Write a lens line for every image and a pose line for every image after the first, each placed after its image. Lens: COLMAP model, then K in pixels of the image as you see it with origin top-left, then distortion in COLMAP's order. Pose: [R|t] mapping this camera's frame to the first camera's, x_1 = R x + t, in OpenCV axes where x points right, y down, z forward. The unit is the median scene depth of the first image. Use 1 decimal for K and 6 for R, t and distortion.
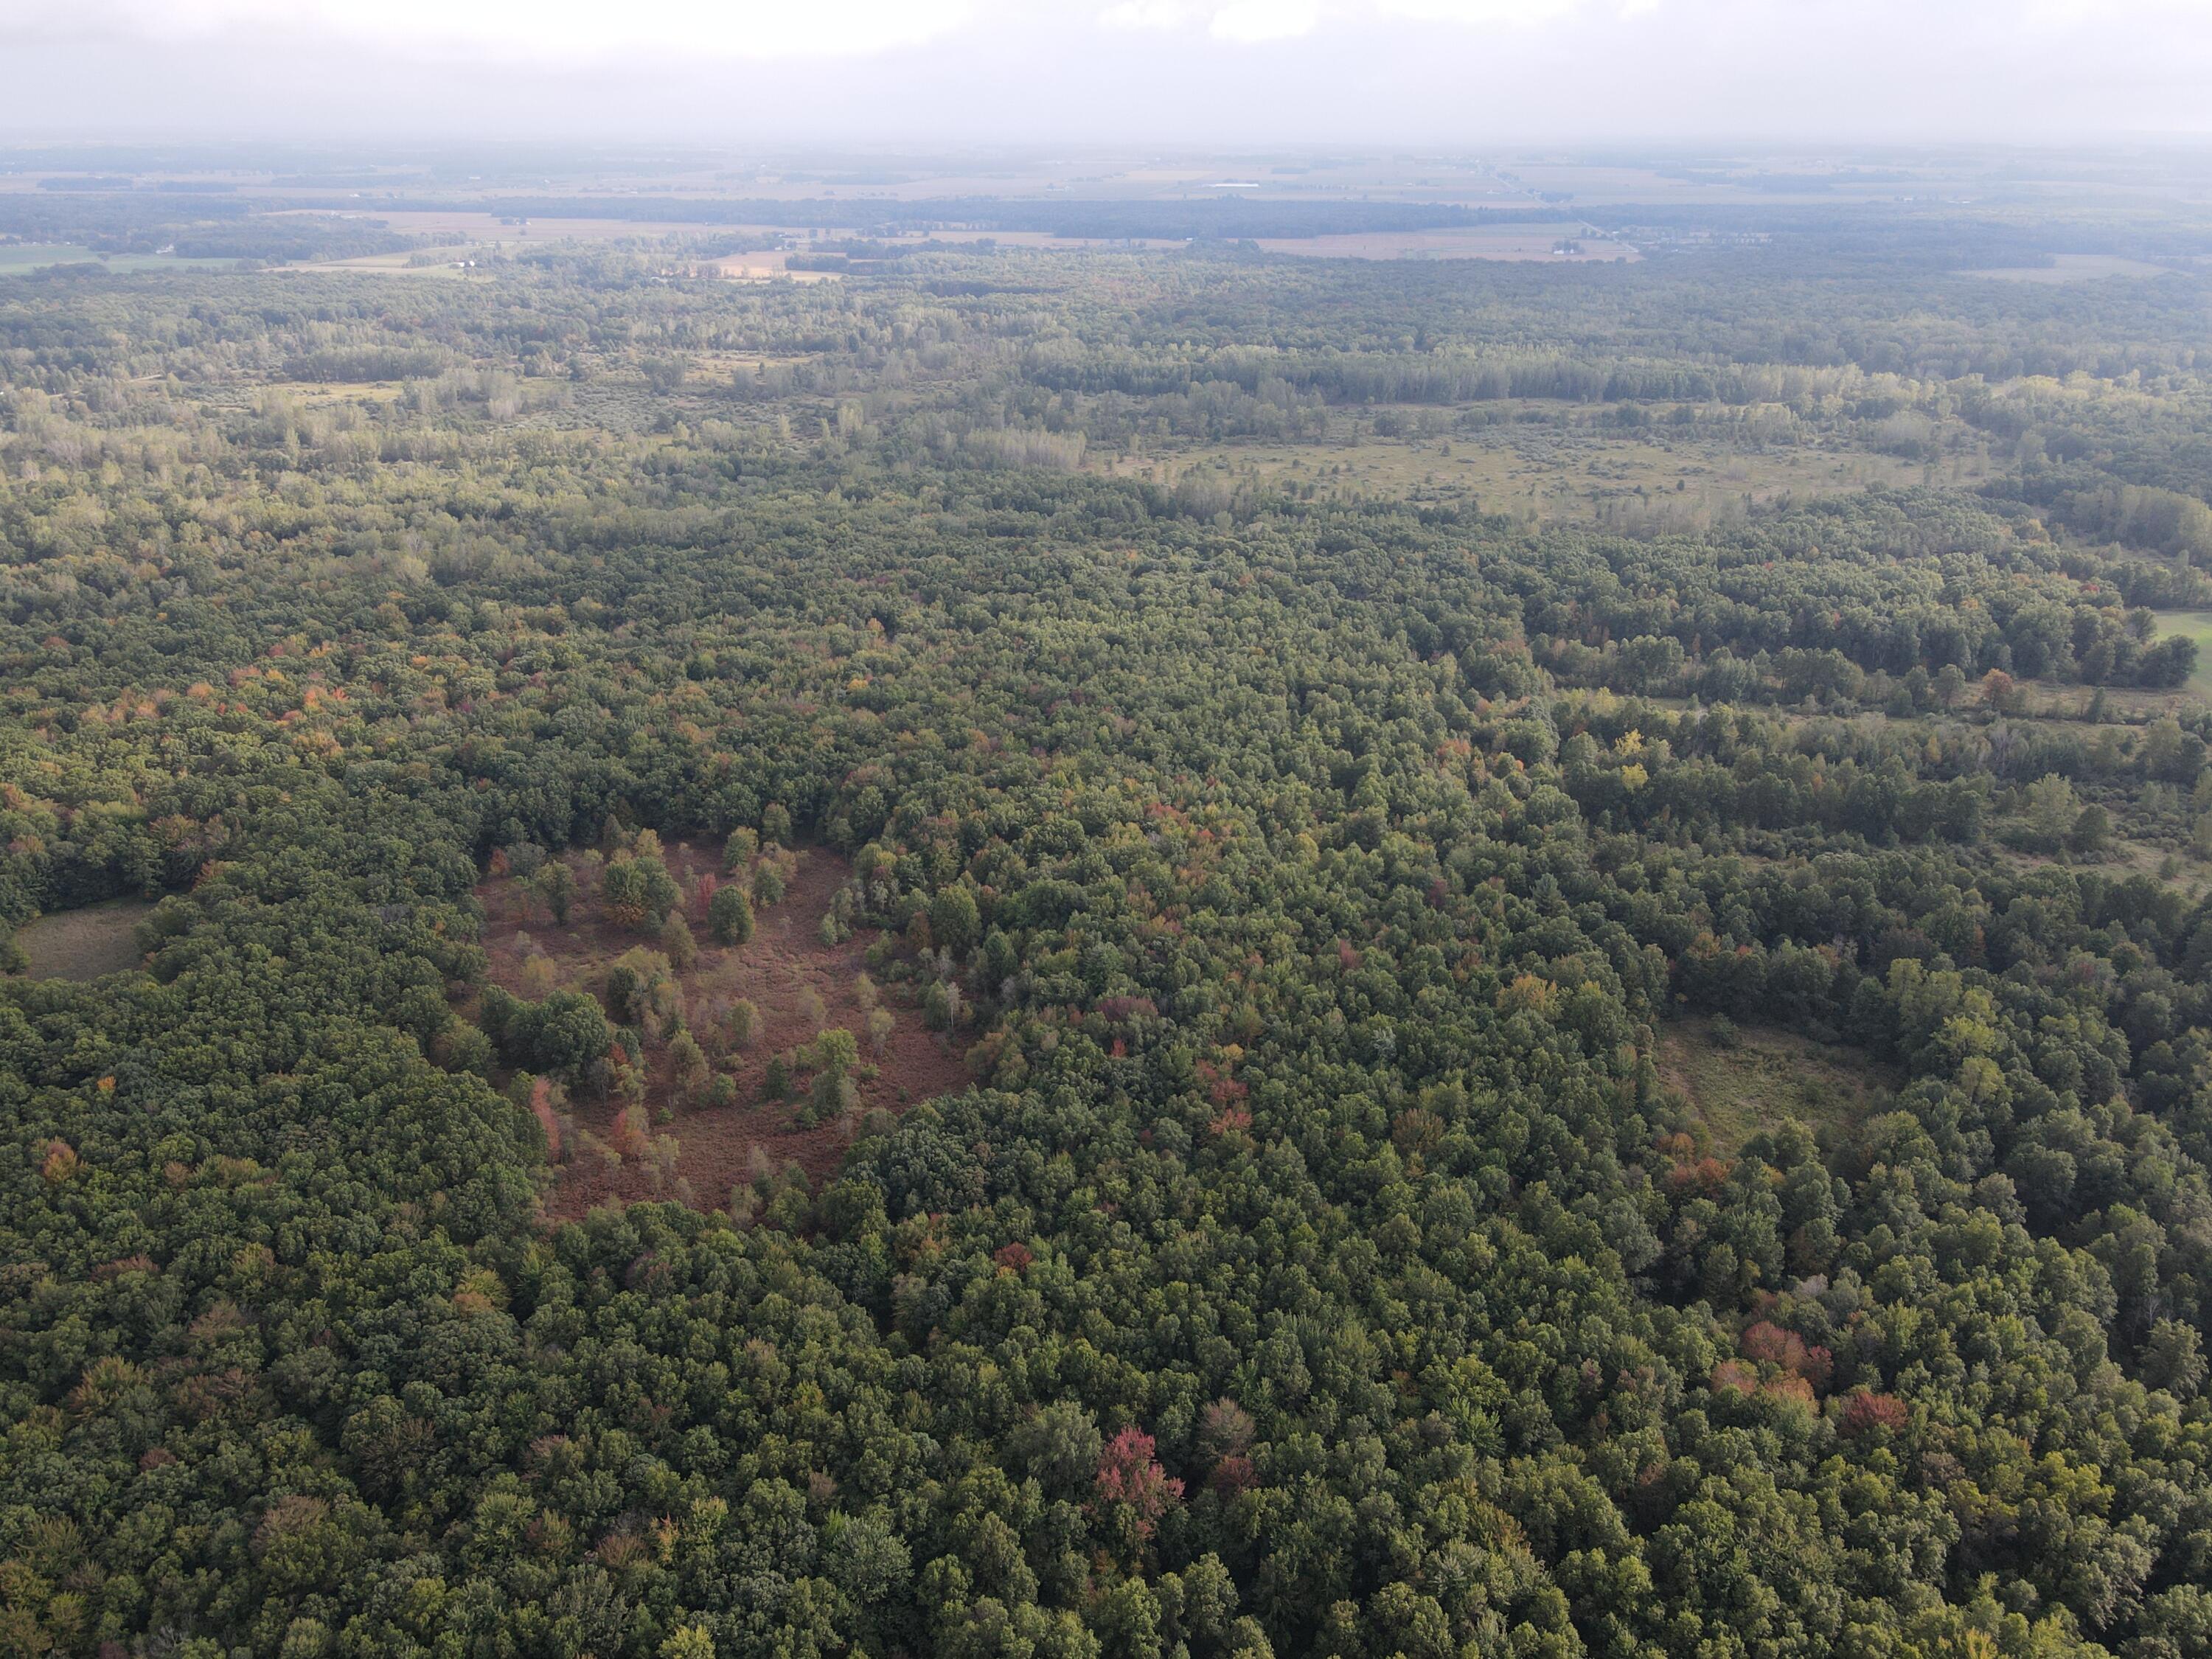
lens RADIAL K [[1624.1, 0, 1099.0], [0, 1624.1, 837.0], [0, 0, 1]] dist [-0.004923, 0.040178]
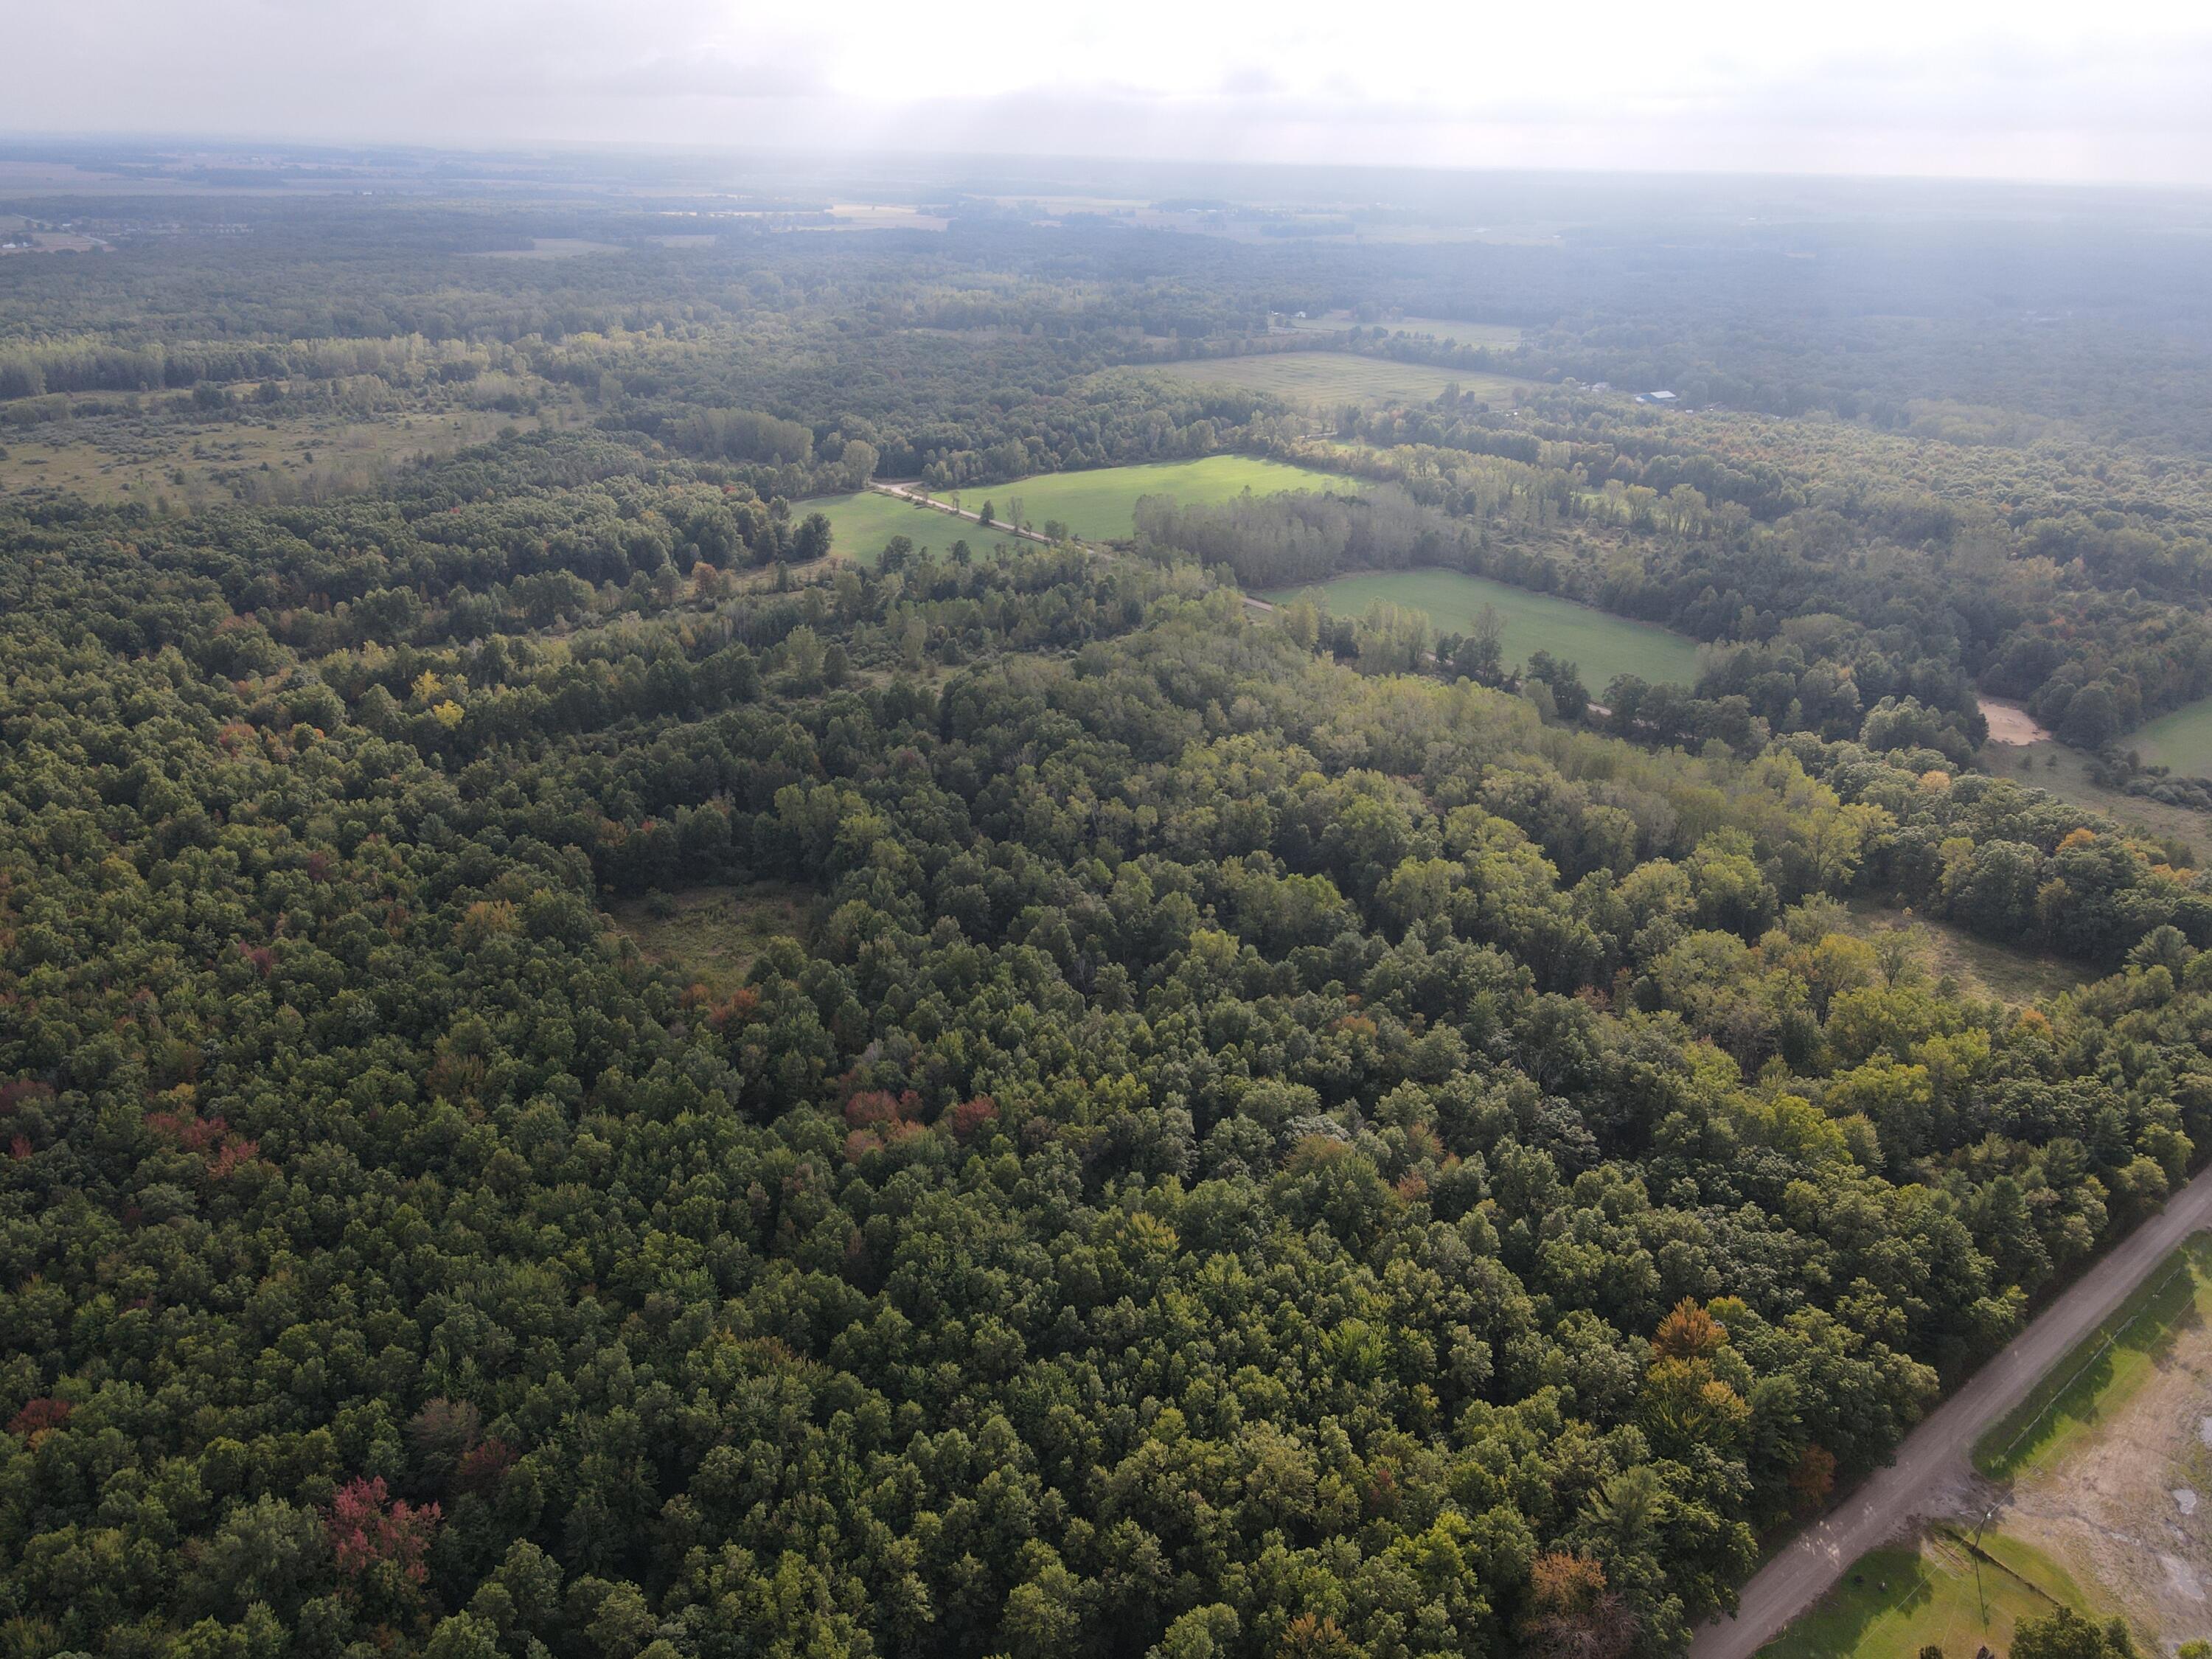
lens RADIAL K [[1624.1, 0, 1099.0], [0, 1624.1, 837.0], [0, 0, 1]] dist [-0.004923, 0.040178]
pose [[0.668140, -0.278880, 0.689793, -0.105868], [0.280436, 0.953114, 0.113707, 0.033785], [-0.689162, 0.117471, 0.715022, 0.056450]]
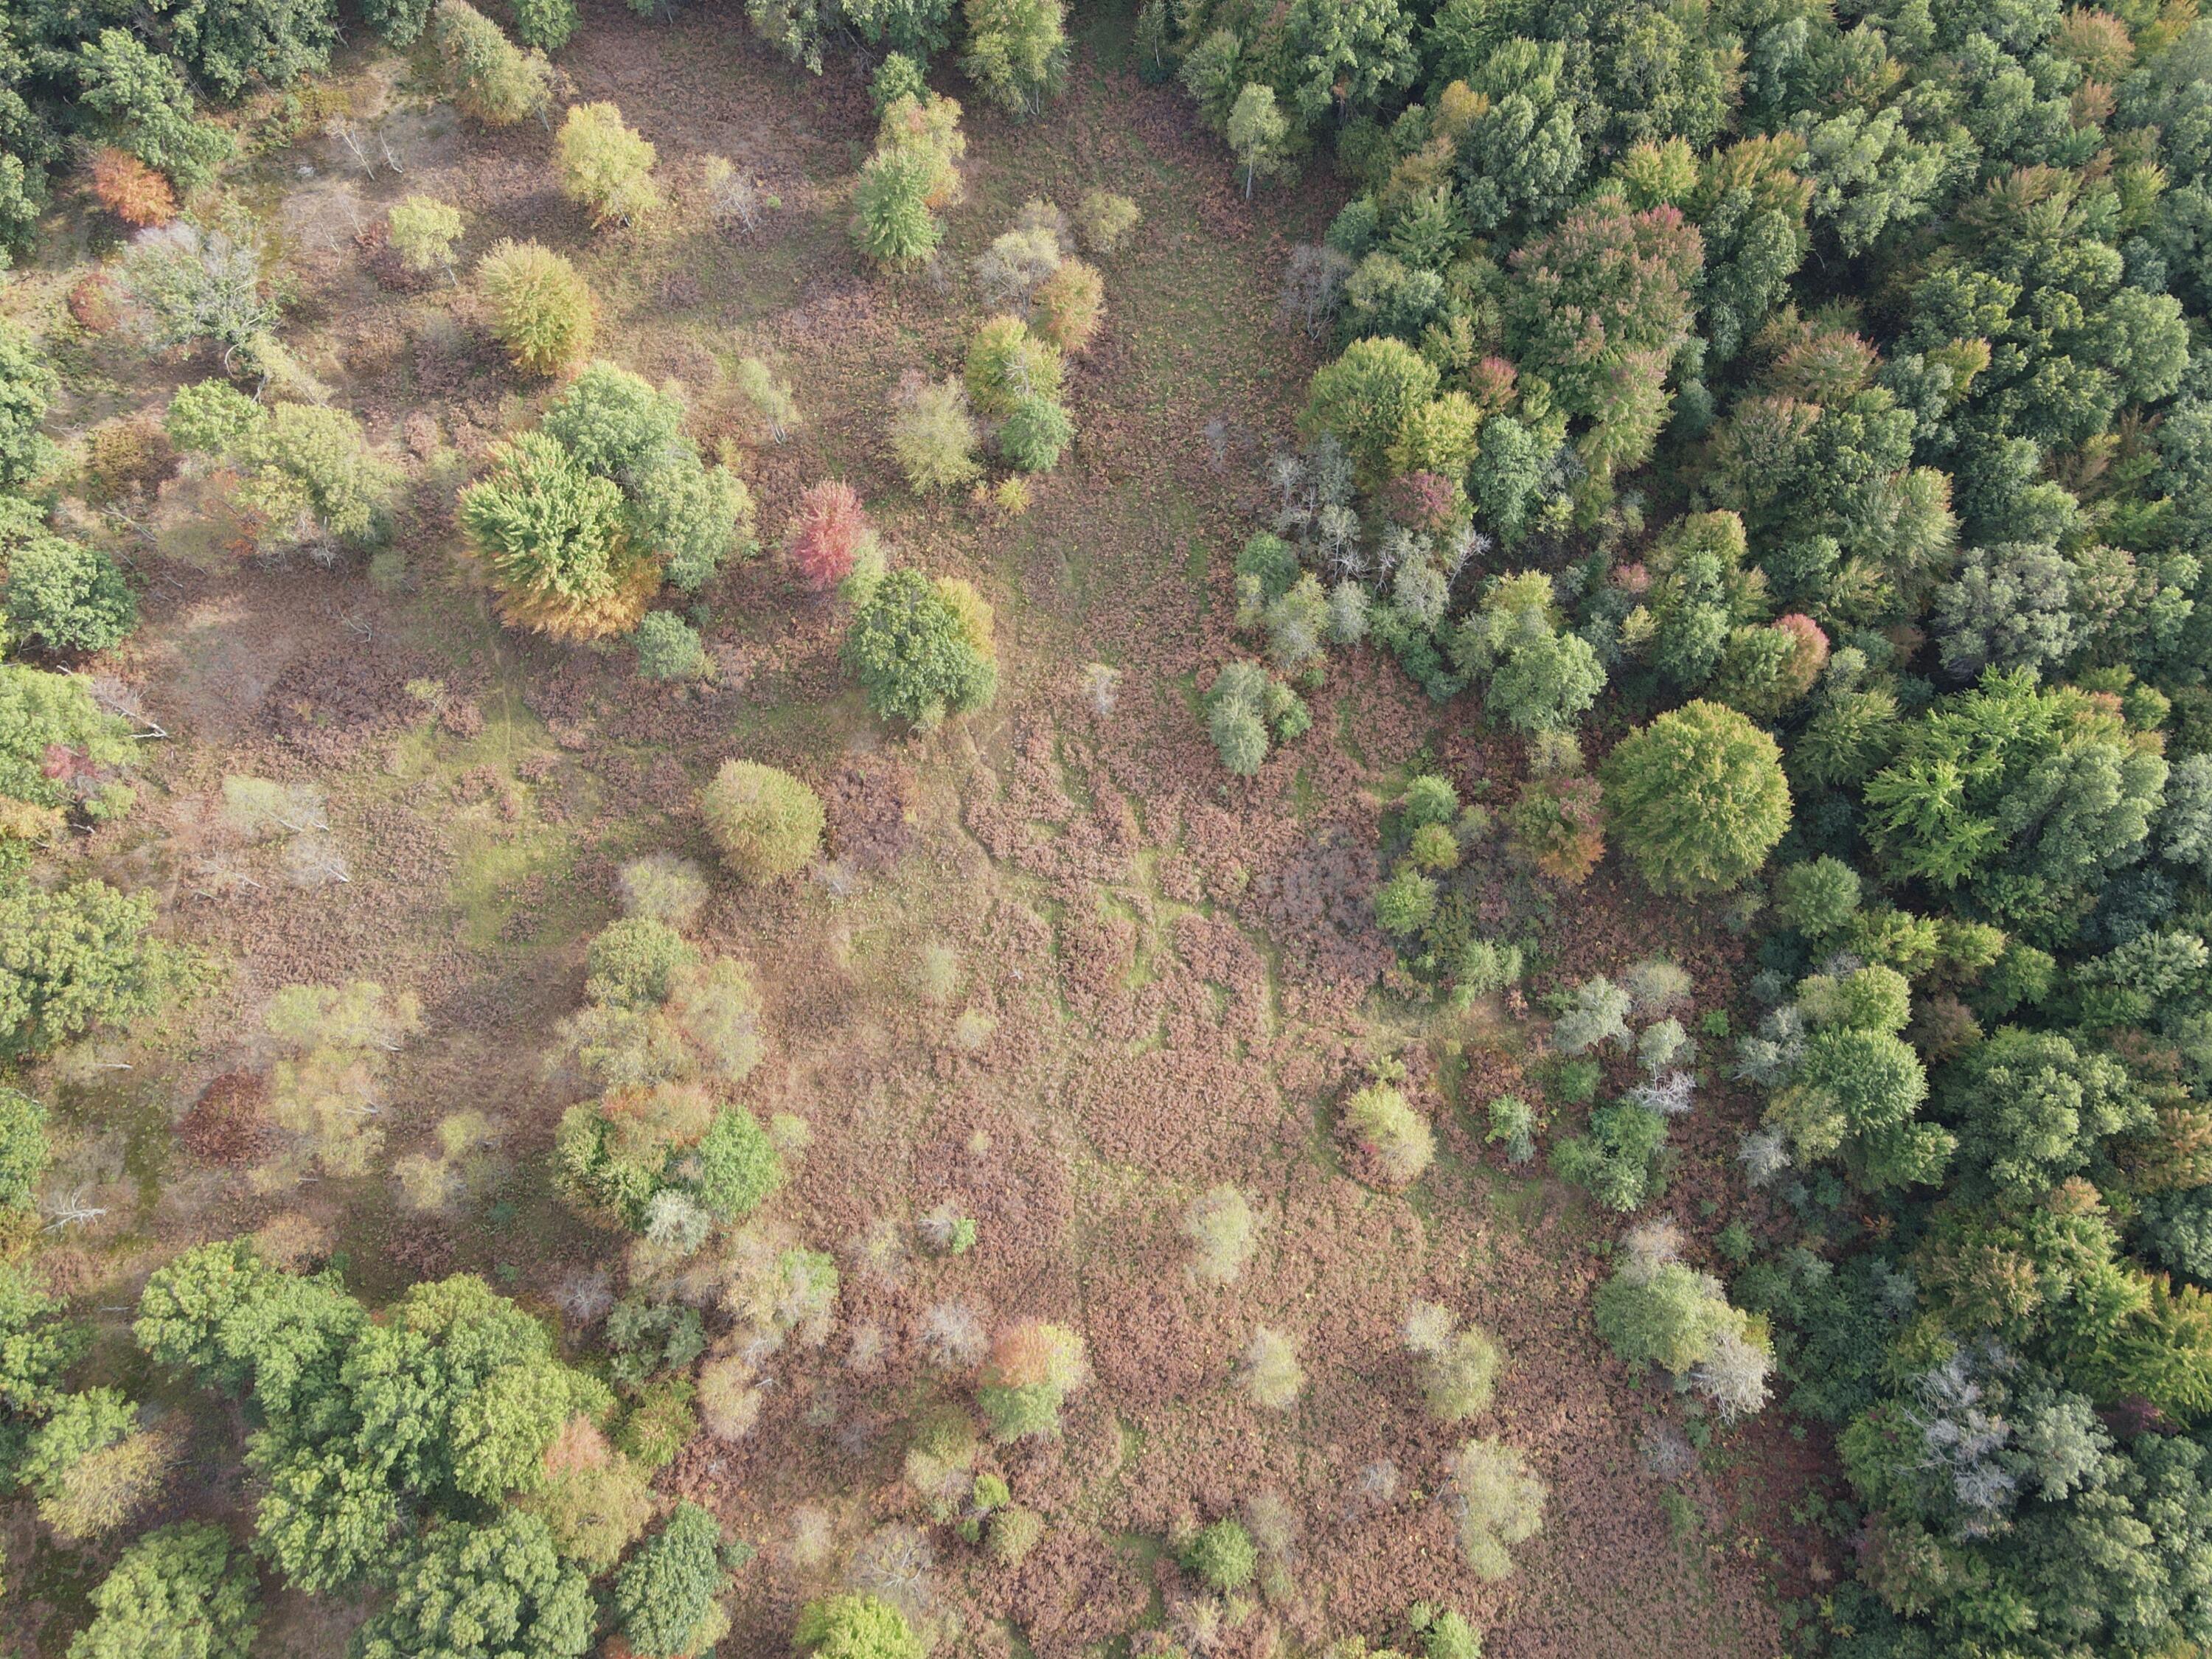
lens RADIAL K [[1624.1, 0, 1099.0], [0, 1624.1, 837.0], [0, 0, 1]] dist [-0.004923, 0.040178]
pose [[0.995784, 0.086372, -0.030898, -0.167239], [-0.029839, 0.623498, 0.781255, -0.153608], [0.086743, -0.777039, 0.623447, 0.728180]]
